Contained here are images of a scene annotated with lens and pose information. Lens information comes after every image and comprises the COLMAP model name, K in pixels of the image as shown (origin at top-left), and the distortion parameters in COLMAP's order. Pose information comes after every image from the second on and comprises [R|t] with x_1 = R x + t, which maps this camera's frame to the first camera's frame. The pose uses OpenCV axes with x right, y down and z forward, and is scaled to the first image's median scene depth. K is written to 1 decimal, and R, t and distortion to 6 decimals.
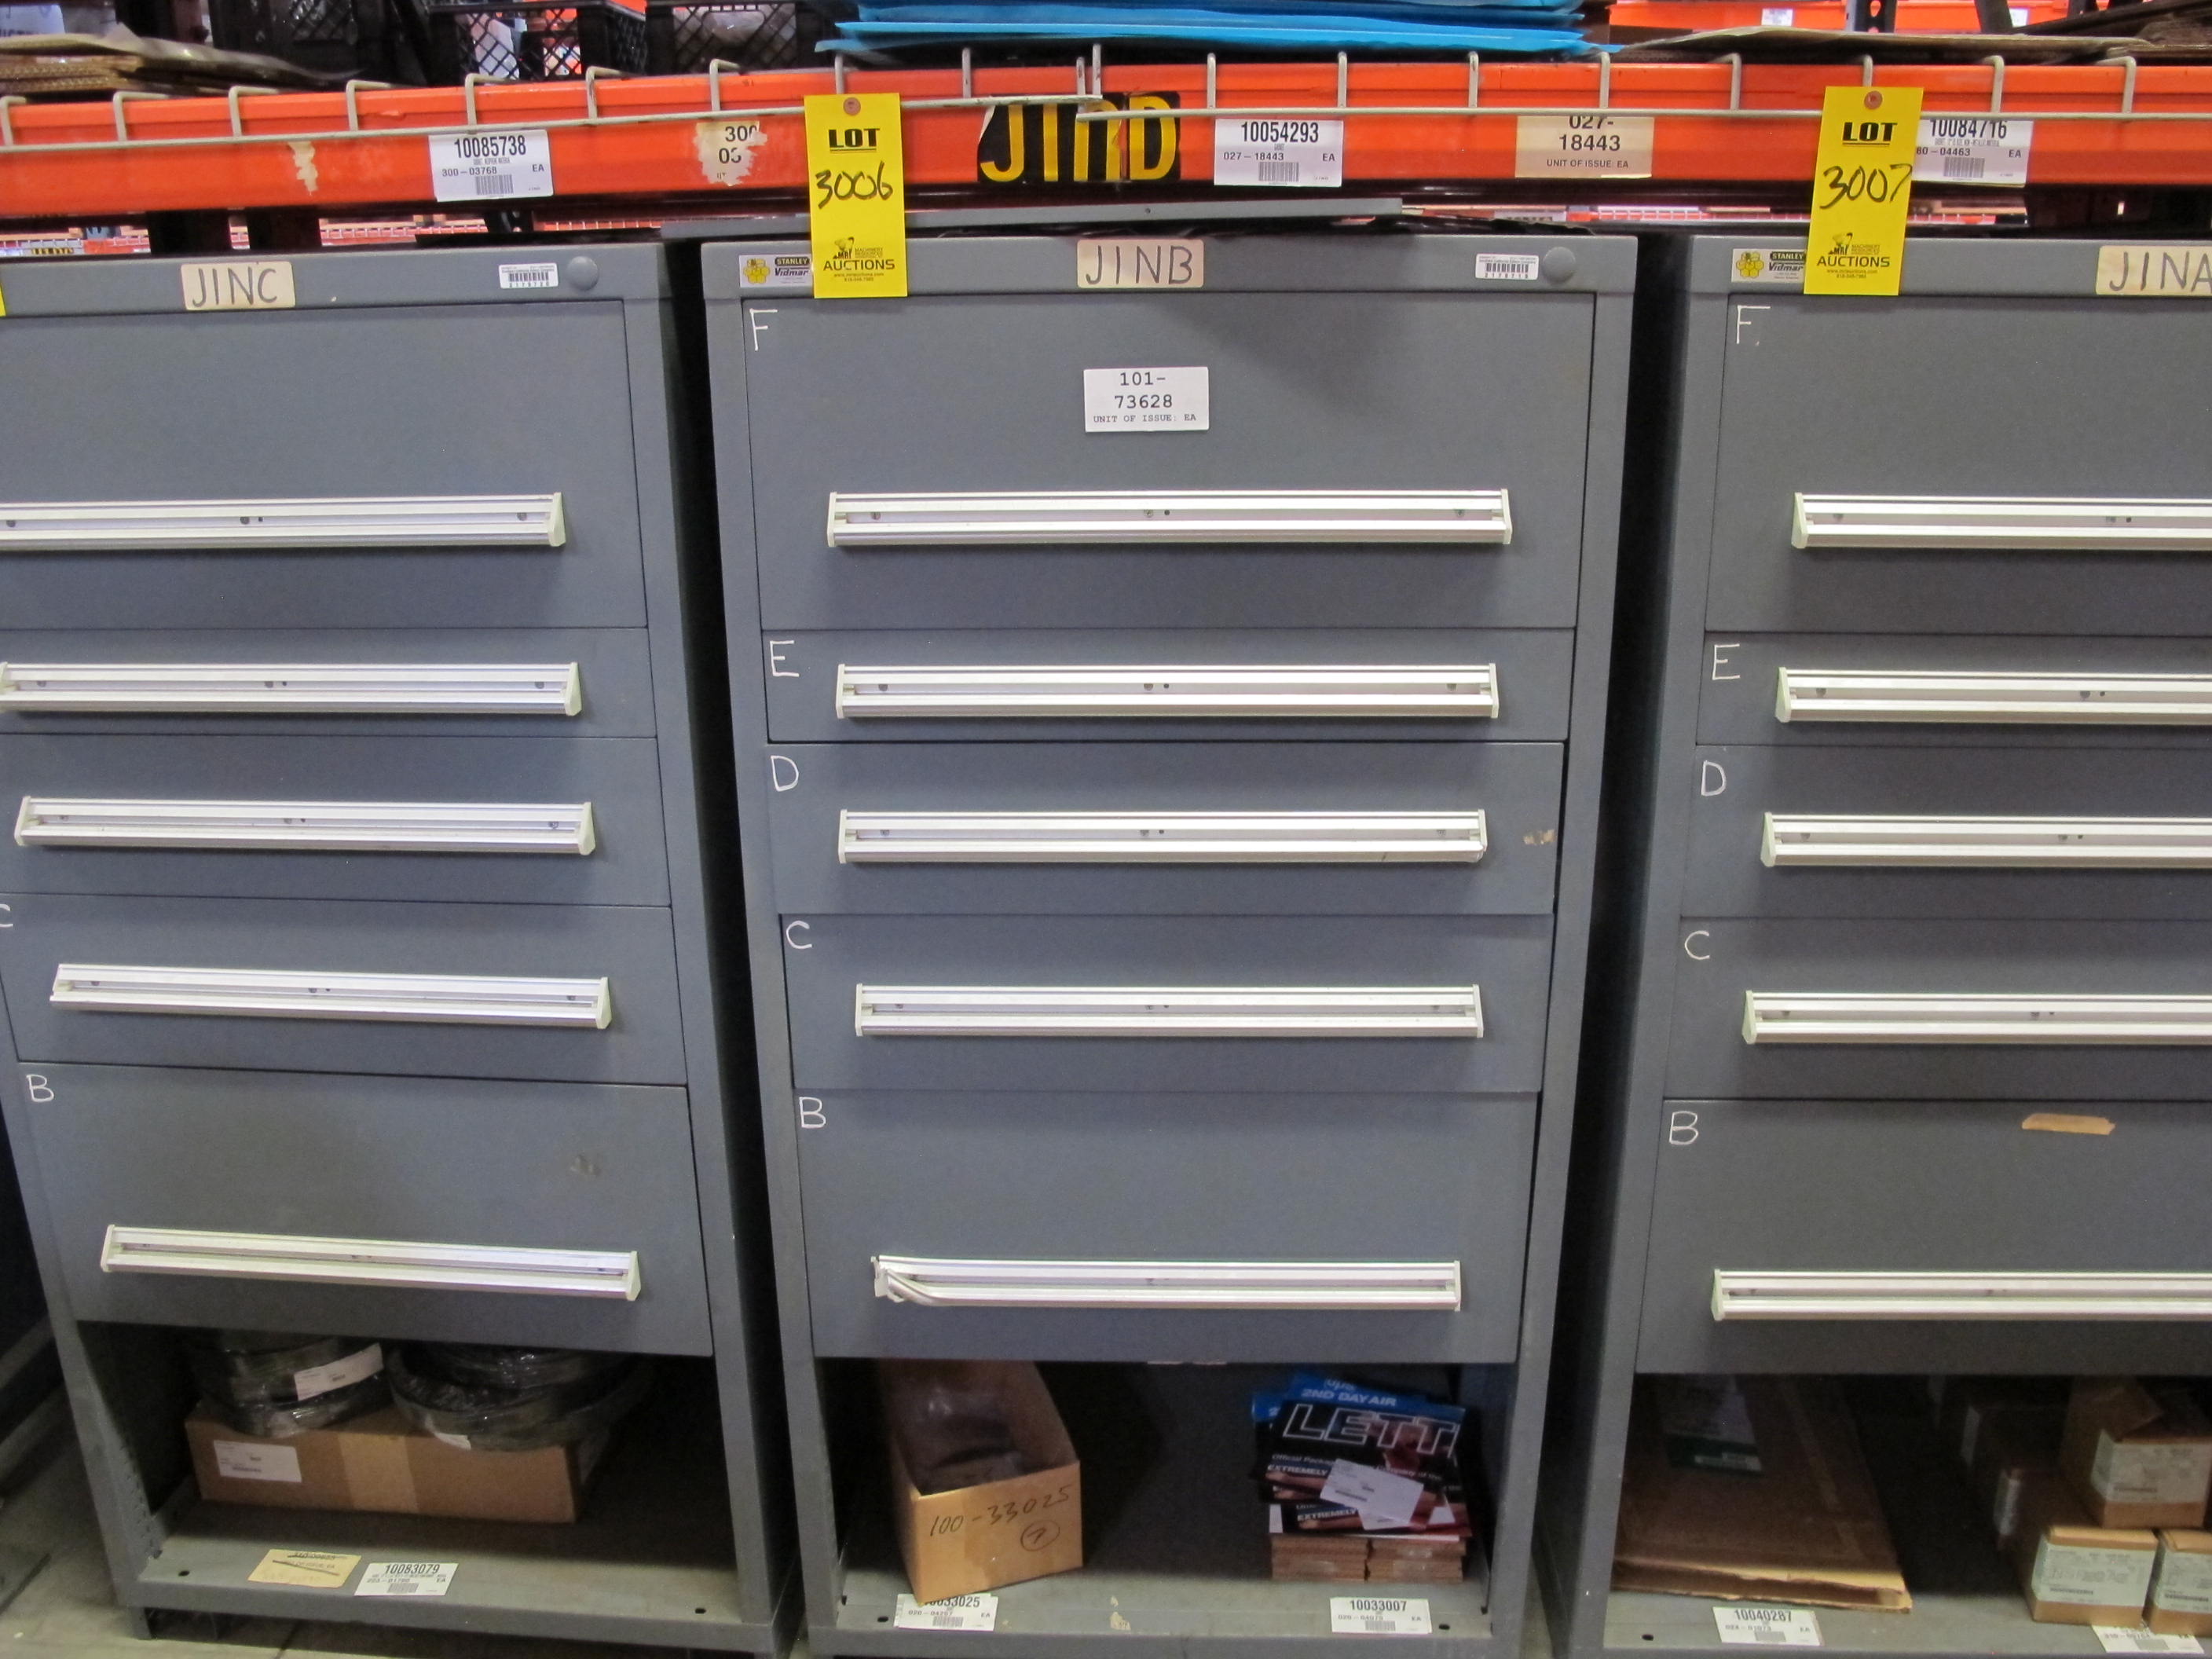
lens RADIAL K [[1878.4, 0, 1106.0], [0, 1878.4, 829.5], [0, 0, 1]] dist [-0.140246, 0.104732]
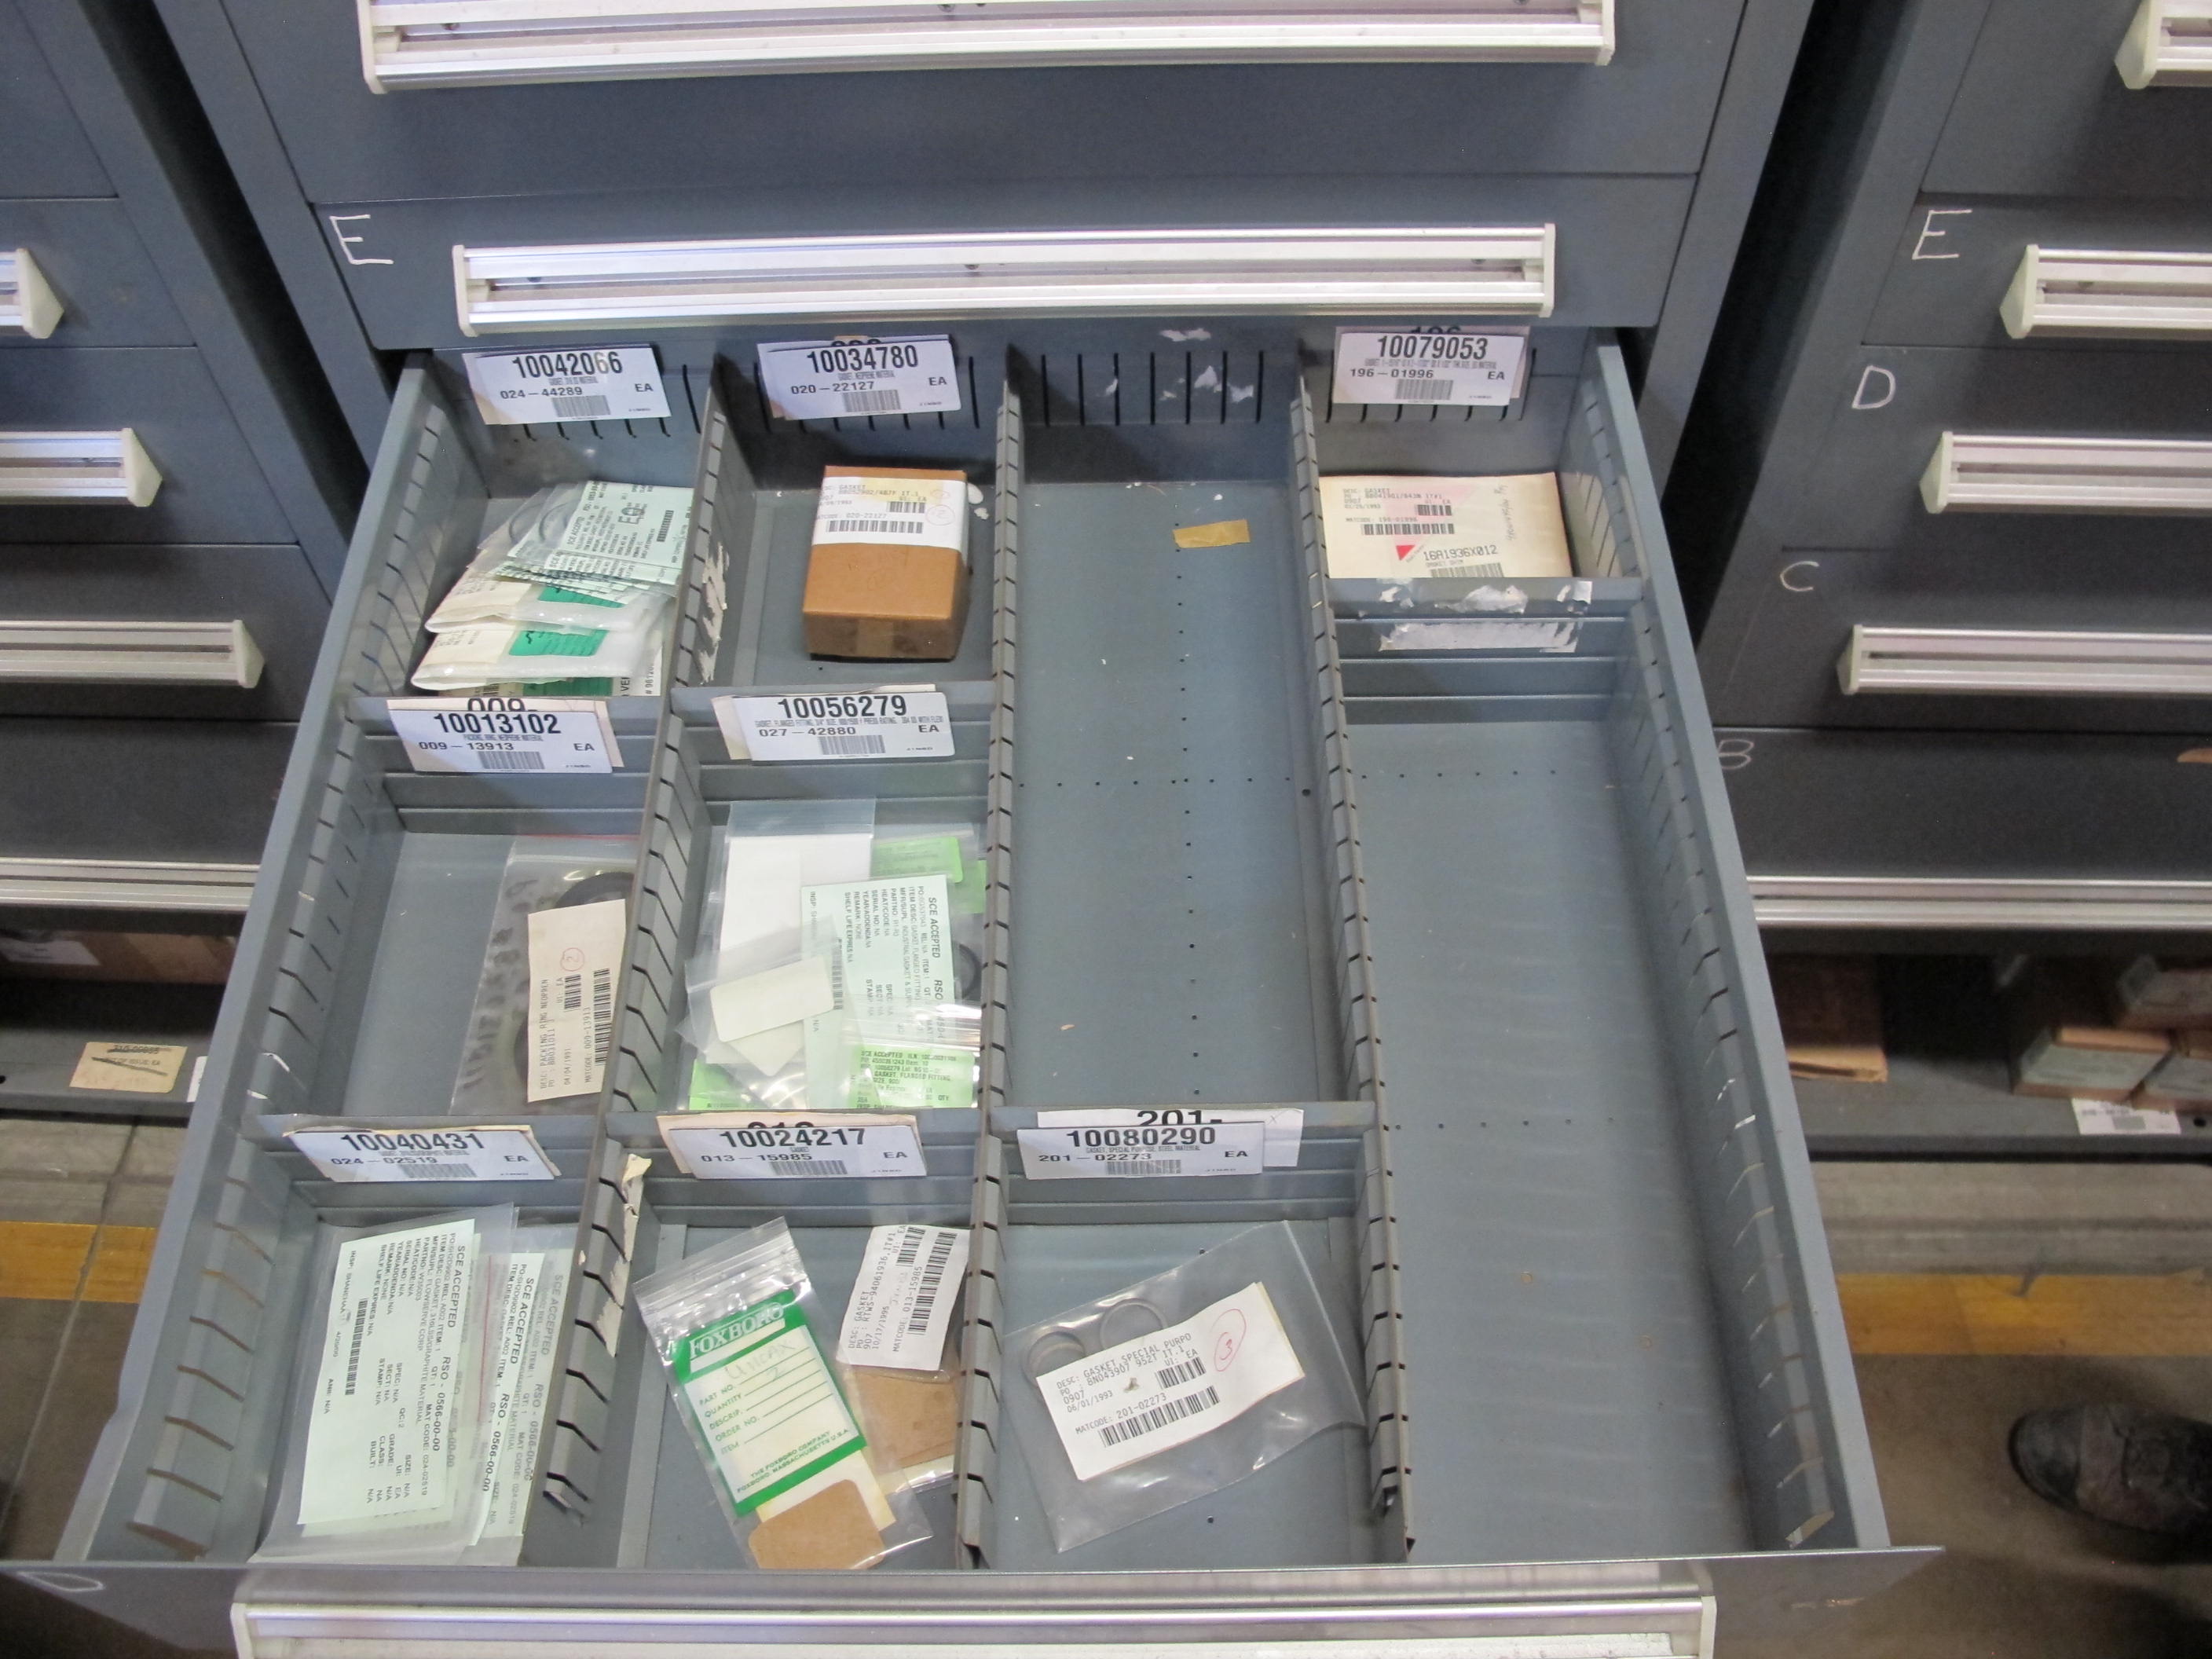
lens RADIAL K [[1878.4, 0, 1106.0], [0, 1878.4, 829.5], [0, 0, 1]] dist [-0.140246, 0.104732]
pose [[0.999470, -0.030887, 0.010281, 0.050187], [0.018354, 0.795507, 0.605667, -0.271573], [-0.026886, -0.605157, 0.795652, 0.391417]]
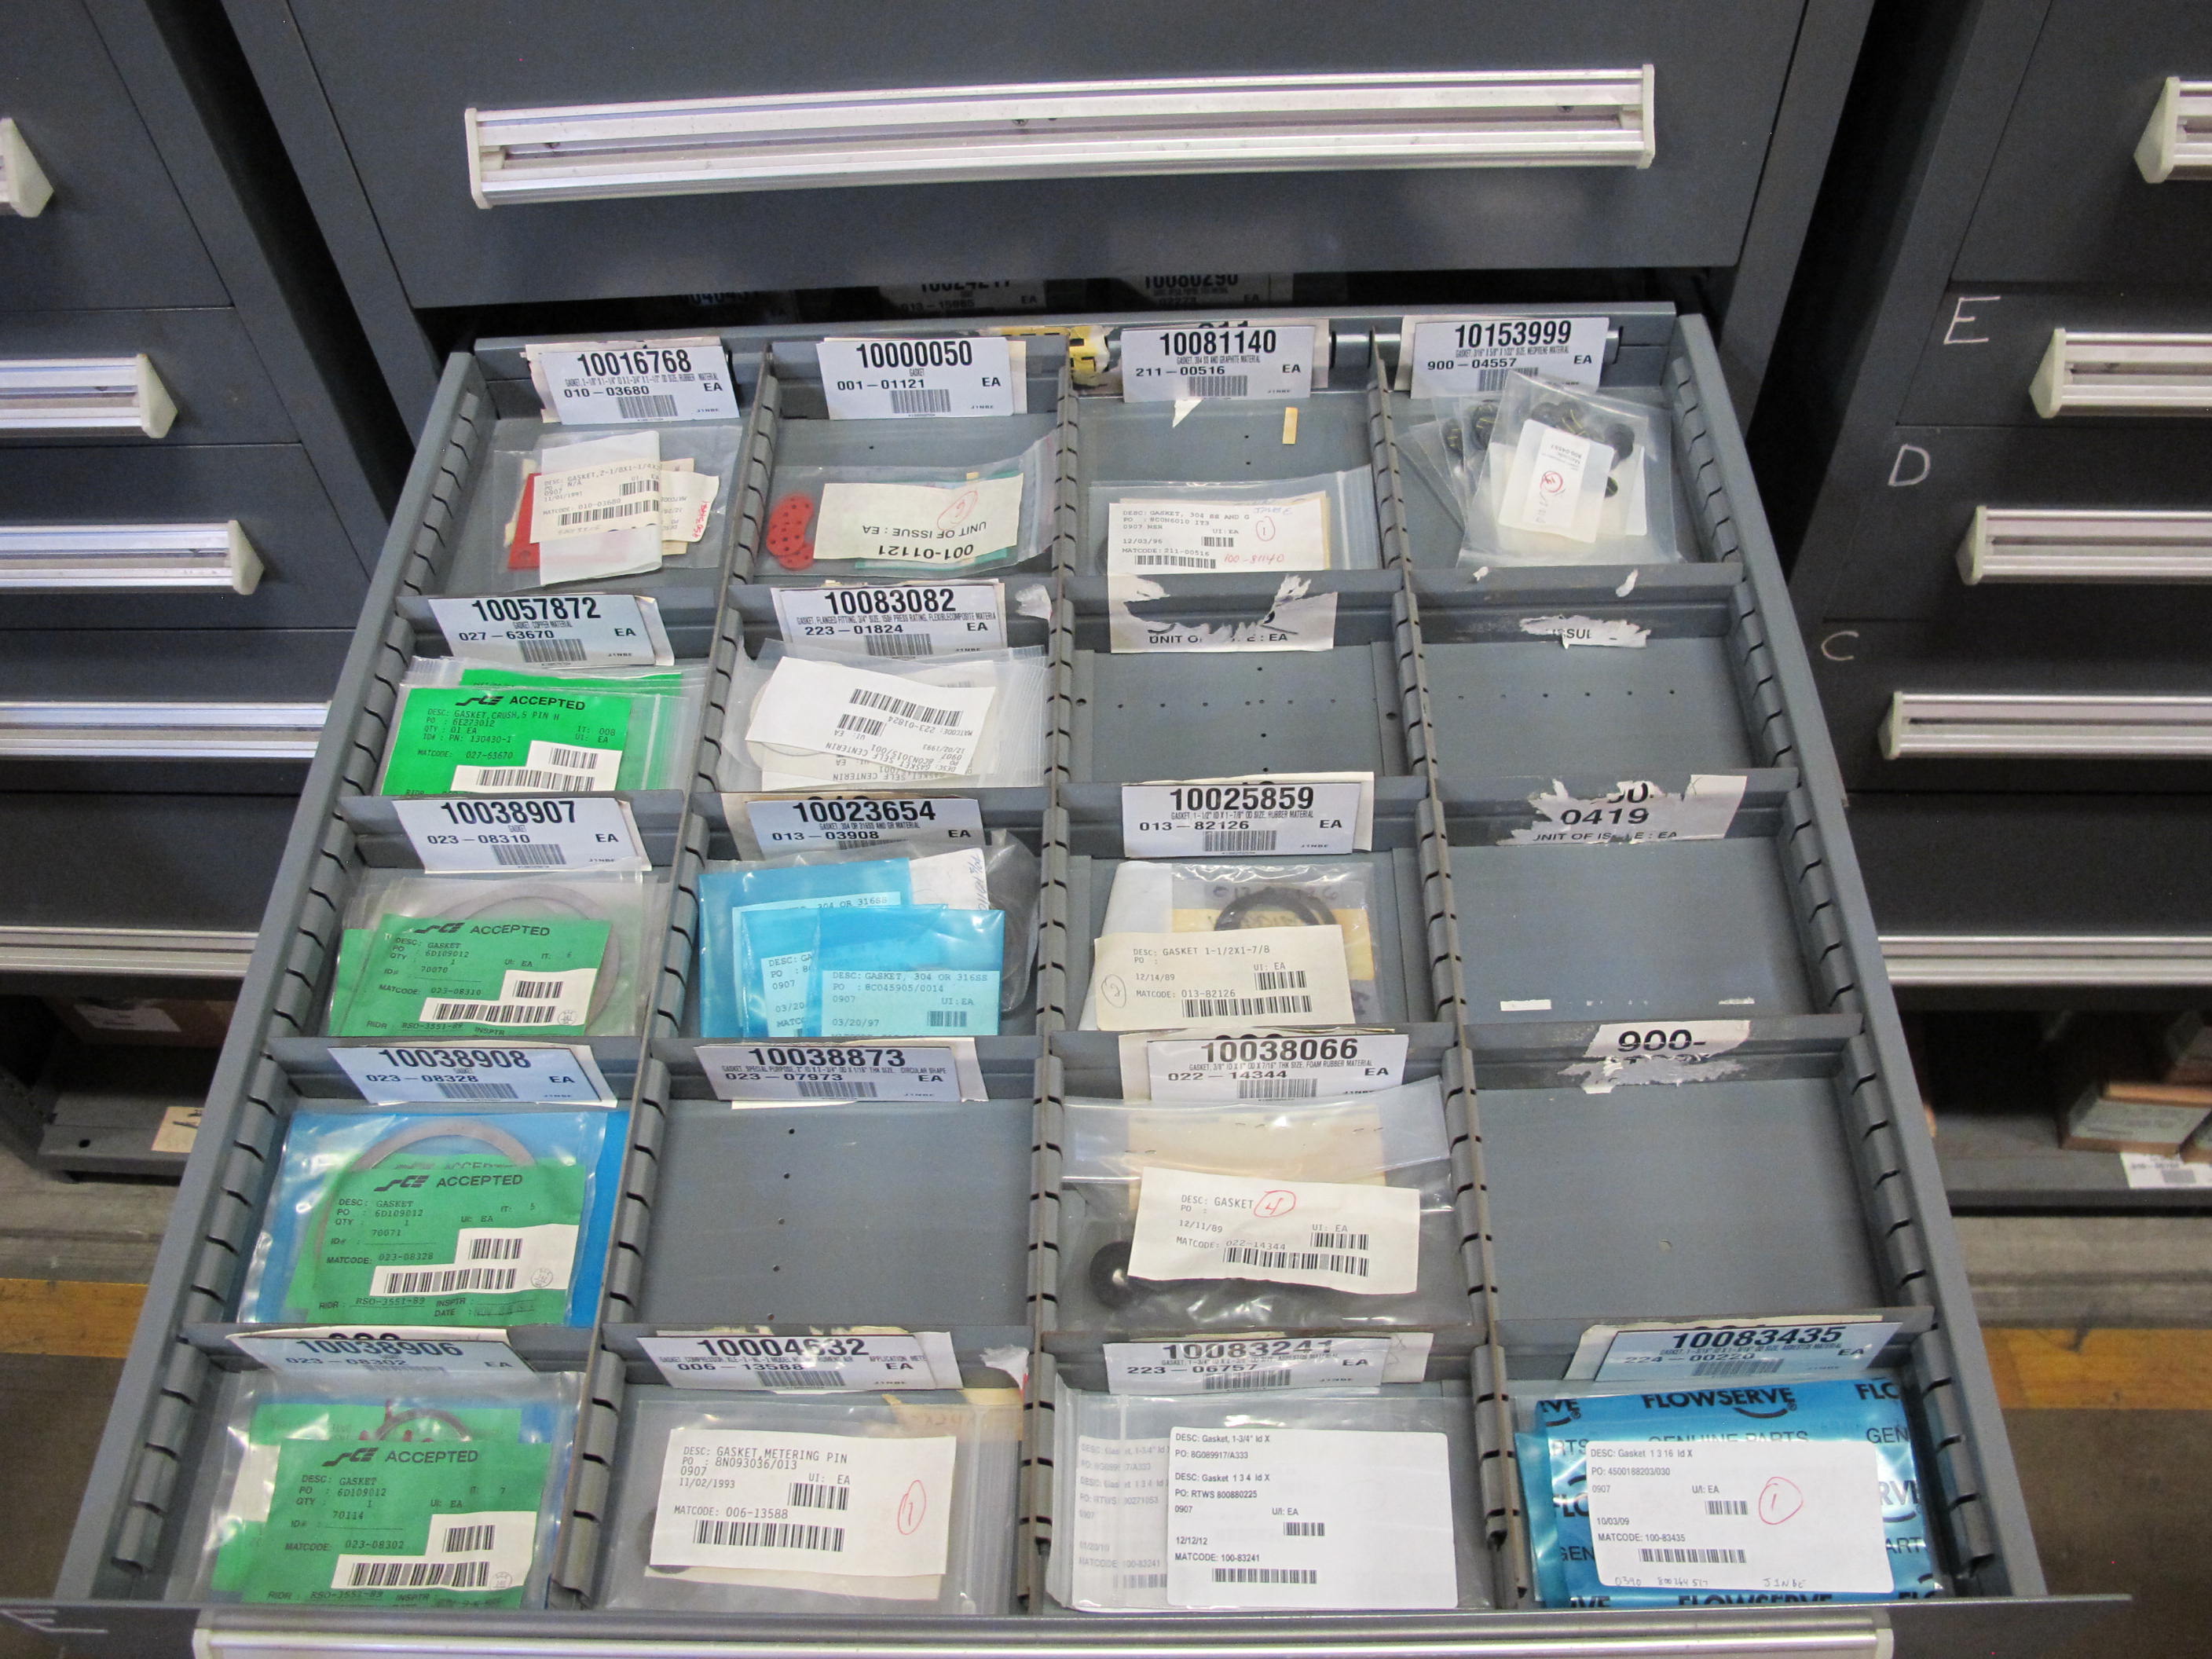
lens RADIAL K [[1878.4, 0, 1106.0], [0, 1878.4, 829.5], [0, 0, 1]] dist [-0.140246, 0.104732]
pose [[0.999209, -0.038364, -0.010509, 0.041576], [0.037352, 0.814094, 0.579530, -0.288472], [-0.013678, -0.579464, 0.814883, 0.375038]]
